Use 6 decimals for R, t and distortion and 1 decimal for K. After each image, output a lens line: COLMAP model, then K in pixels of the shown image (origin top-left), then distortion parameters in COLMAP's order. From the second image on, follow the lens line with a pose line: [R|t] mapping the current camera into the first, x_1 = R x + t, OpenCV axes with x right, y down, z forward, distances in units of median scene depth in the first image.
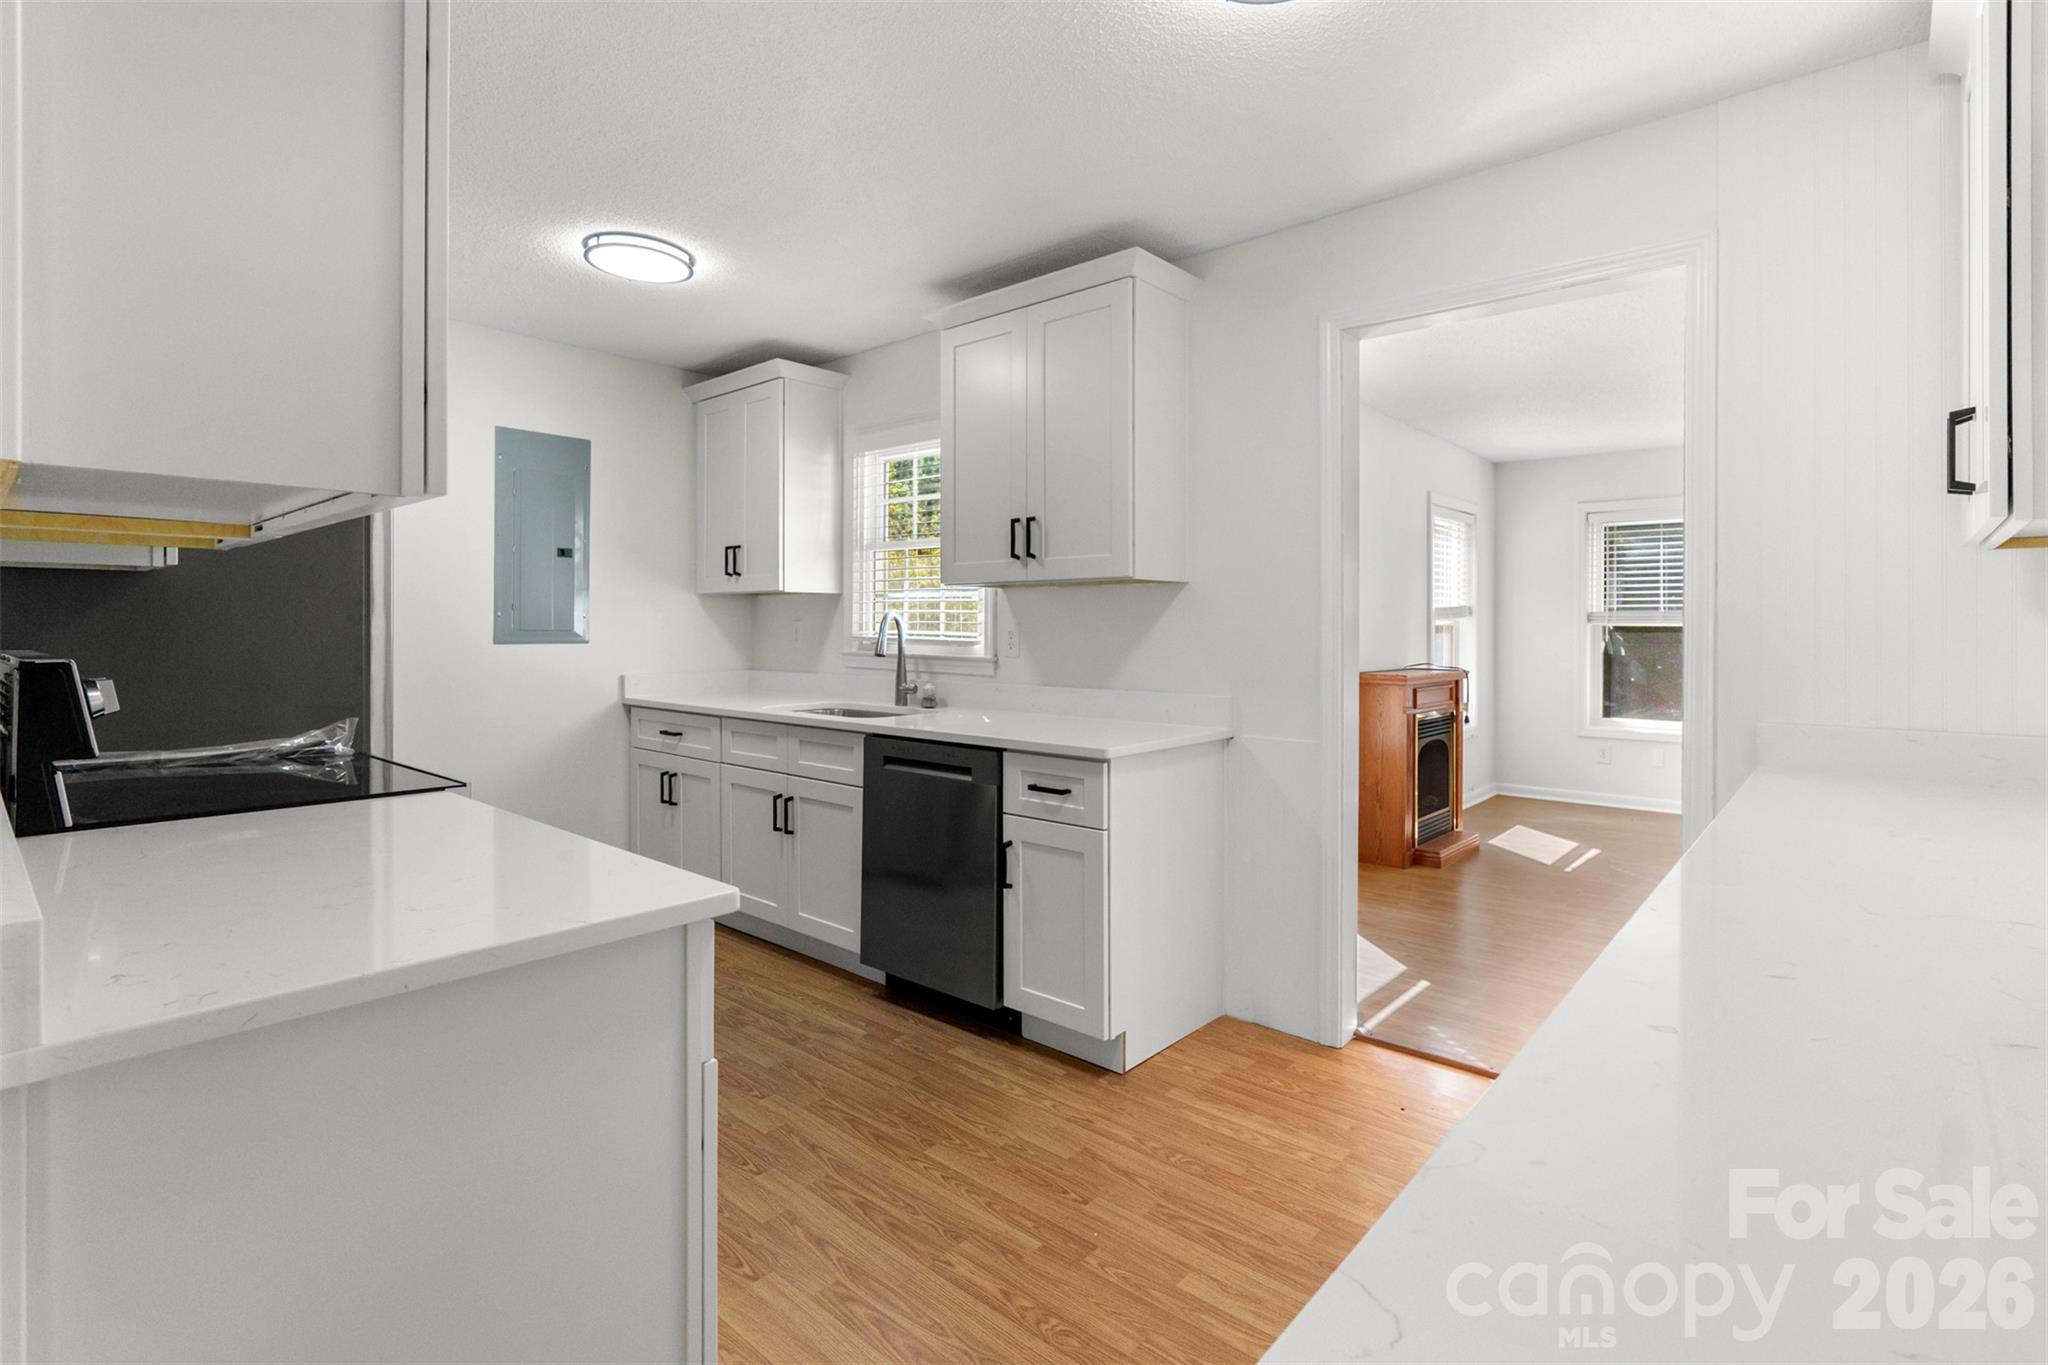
lens RADIAL K [[975.1, 0, 1036.8], [0, 975.1, 621.3], [0, 0, 1]] dist [-0.001960, -0.000576]
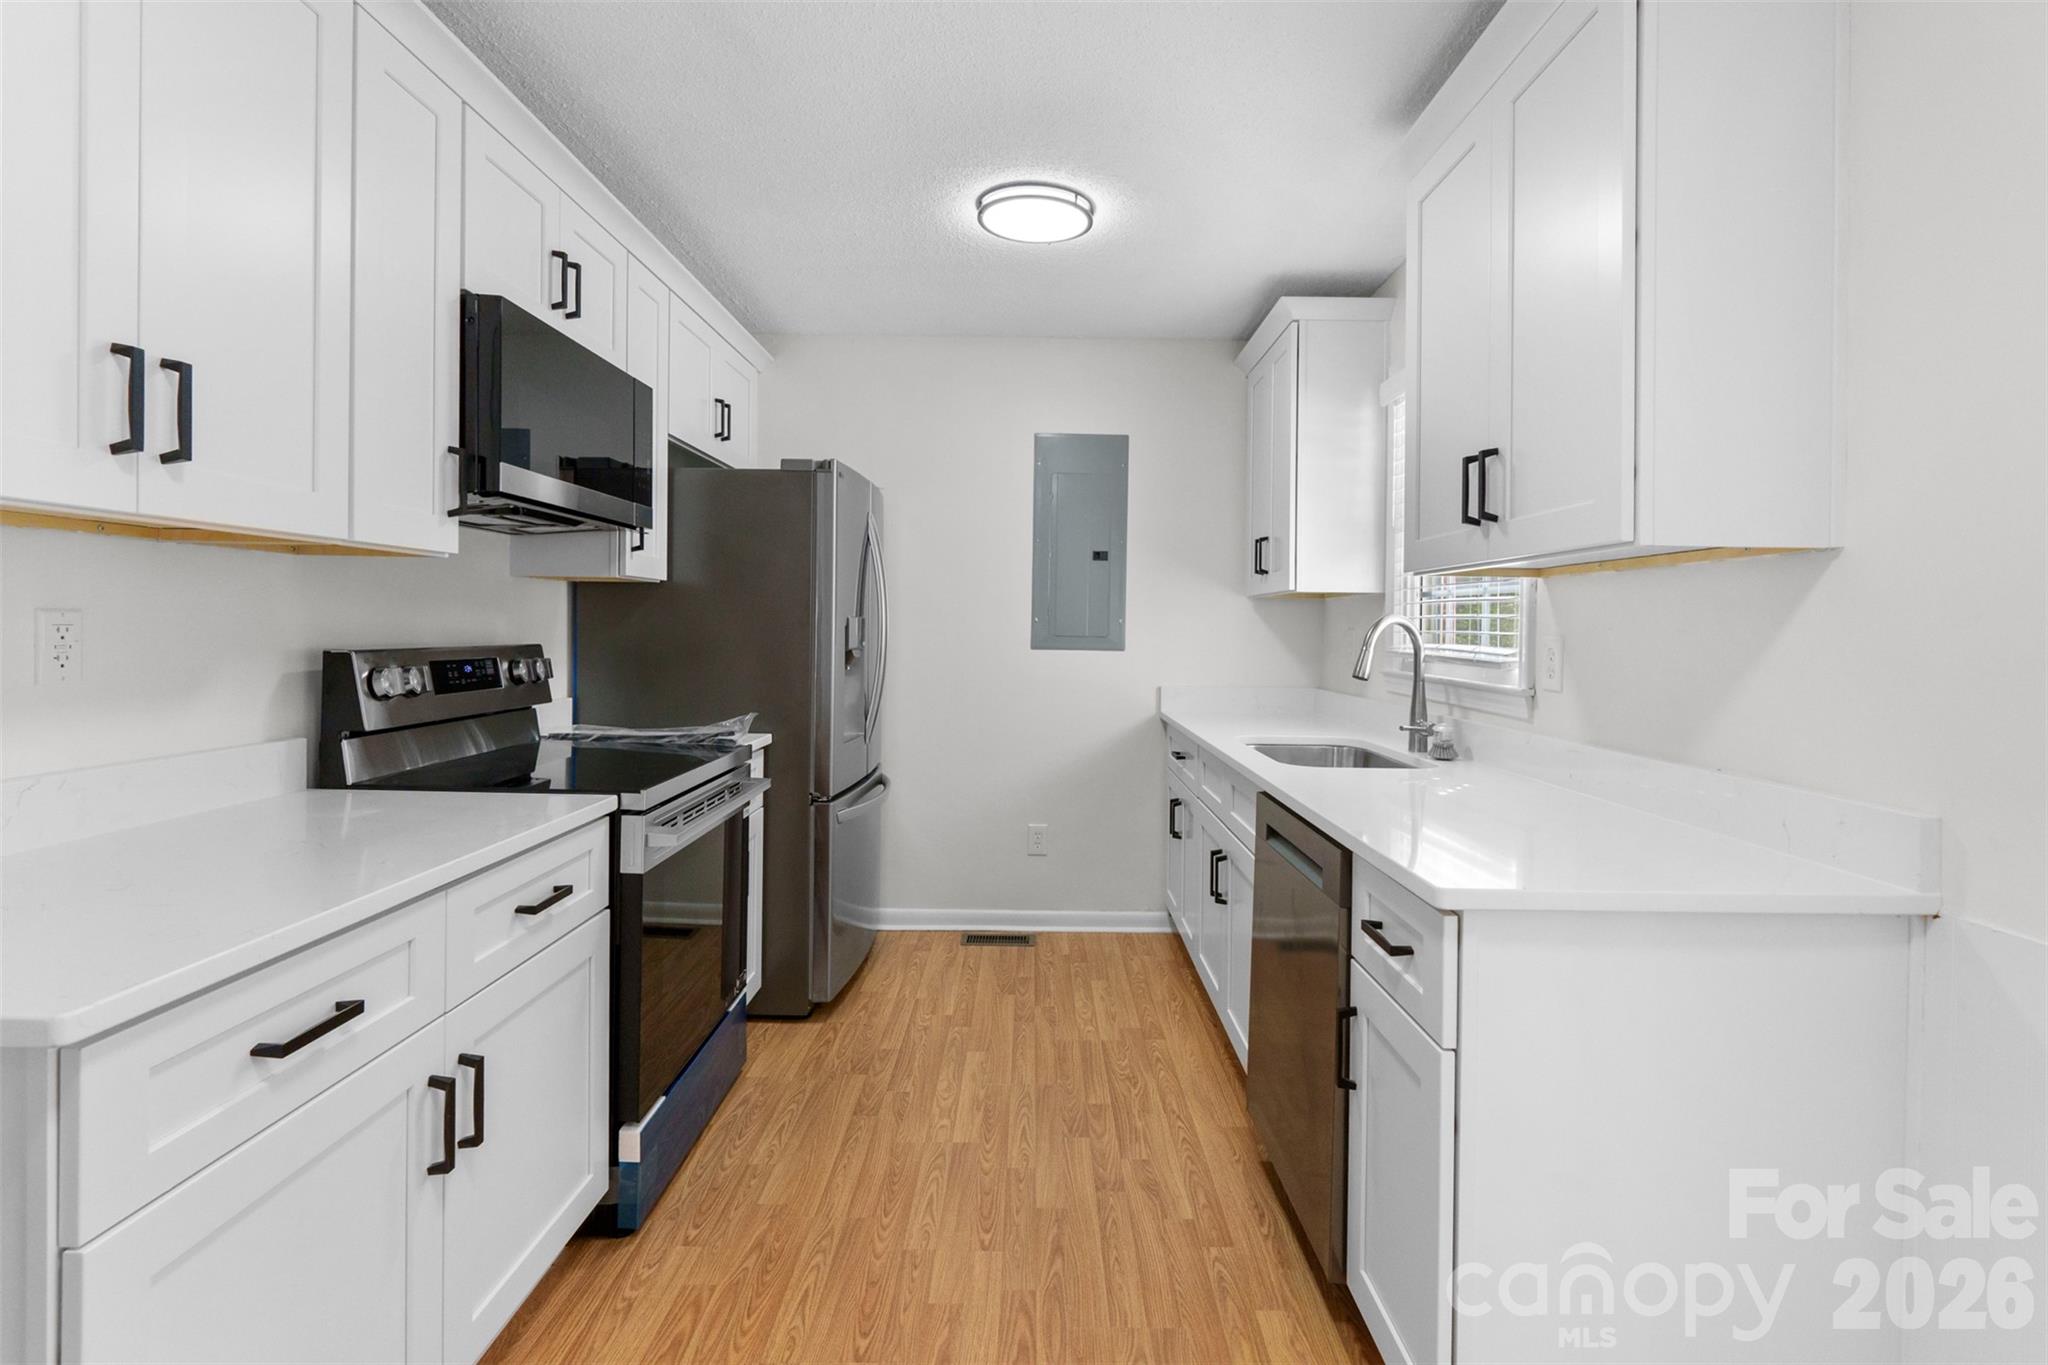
lens RADIAL K [[967.6, 0, 1027.8], [0, 967.6, 632.8], [0, 0, 1]] dist [-0.001069, -0.000032]
pose [[0.653201, 0.011626, -0.757095, 0.198309], [-0.010799, 0.999923, 0.006038, 0.000439], [0.757107, 0.004232, 0.653277, 0.337965]]
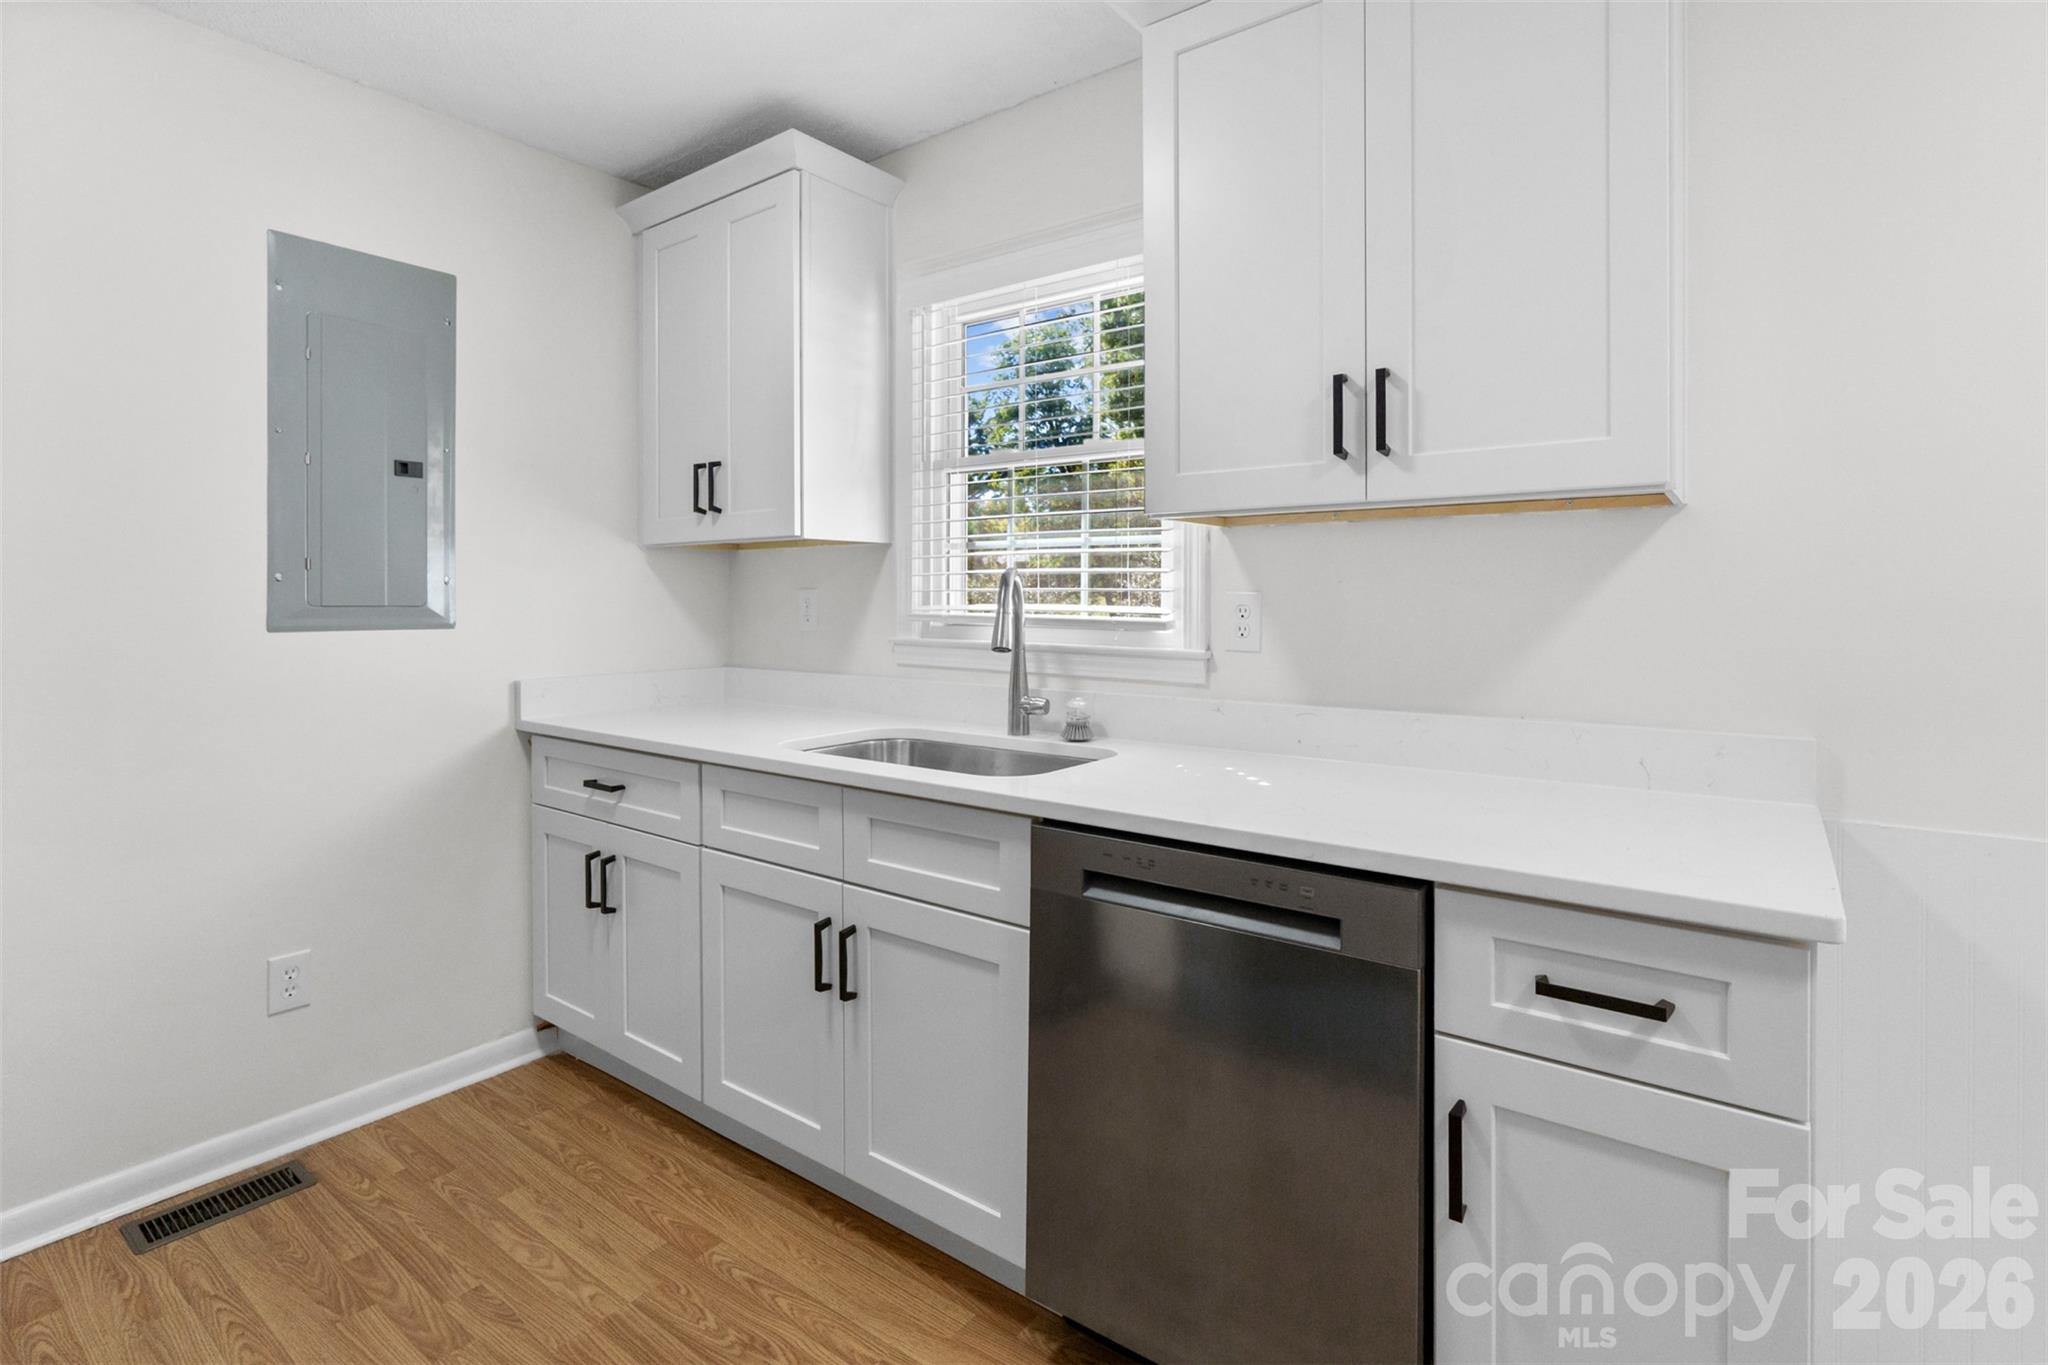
lens RADIAL K [[978.7, 0, 1032.8], [0, 978.7, 598.7], [0, 0, 1]] dist [-0.003092, -0.000816]
pose [[0.997065, -0.003205, 0.076495, -0.173353], [0.002799, 0.999981, 0.005413, 0.003164], [-0.076511, -0.005183, 0.997055, 0.422466]]
